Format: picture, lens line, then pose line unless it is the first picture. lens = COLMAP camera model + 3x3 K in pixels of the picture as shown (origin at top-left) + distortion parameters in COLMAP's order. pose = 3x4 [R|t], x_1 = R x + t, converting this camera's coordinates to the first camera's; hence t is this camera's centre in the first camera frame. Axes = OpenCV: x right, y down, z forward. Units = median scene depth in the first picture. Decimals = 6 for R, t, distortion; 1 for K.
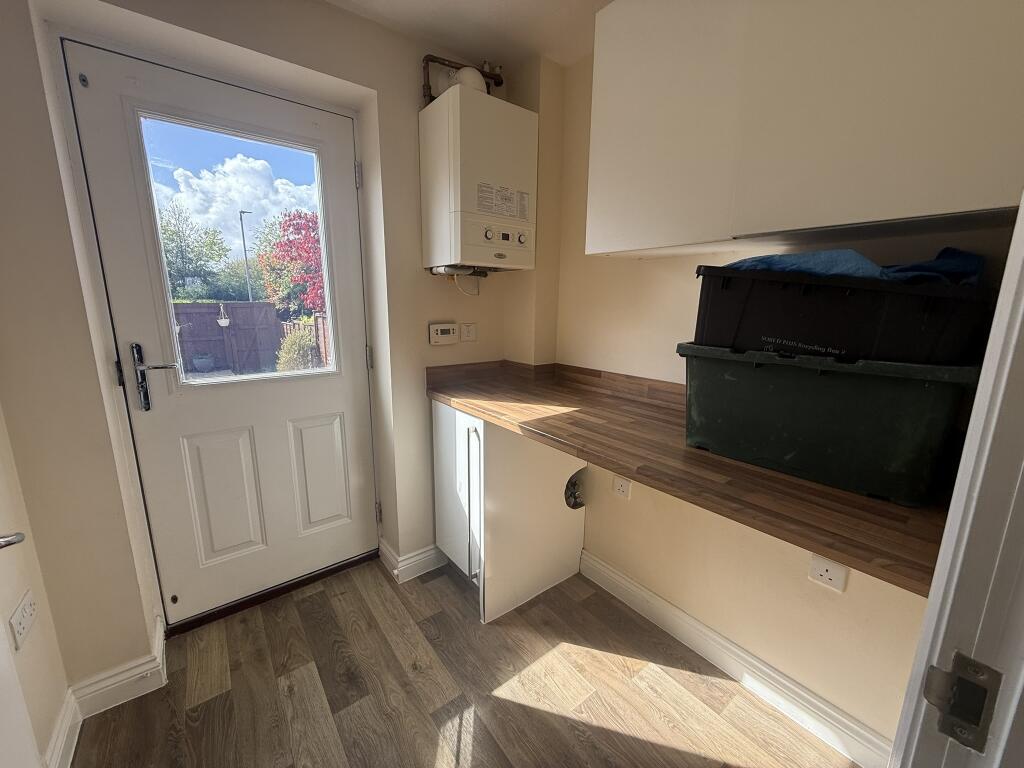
lens RADIAL K [[403.4, 0, 510.4], [0, 403.4, 383.6], [0, 0, 1]] dist [-0.012355, -0.000234]
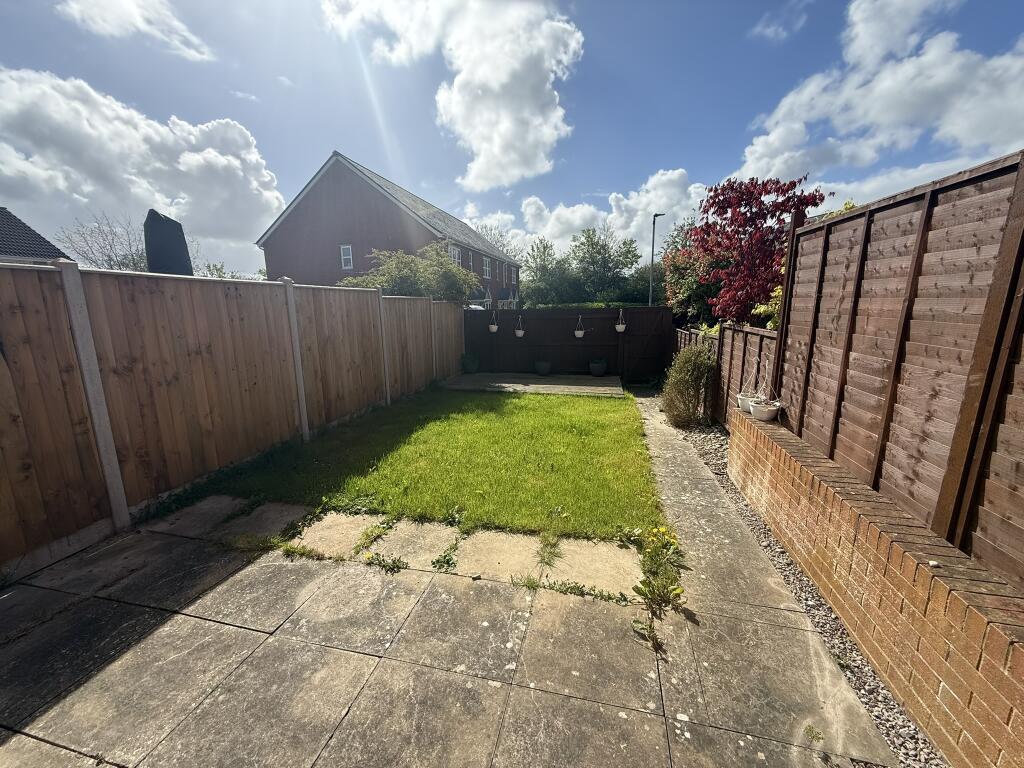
lens RADIAL K [[403.4, 0, 507.7], [0, 403.4, 386.7], [0, 0, 1]] dist [-0.012355, -0.000234]
pose [[0.621869, 0.140836, -0.770353, -0.114722], [-0.134639, 0.988276, 0.071989, -0.047240], [0.771461, 0.058952, 0.633540, 0.182171]]
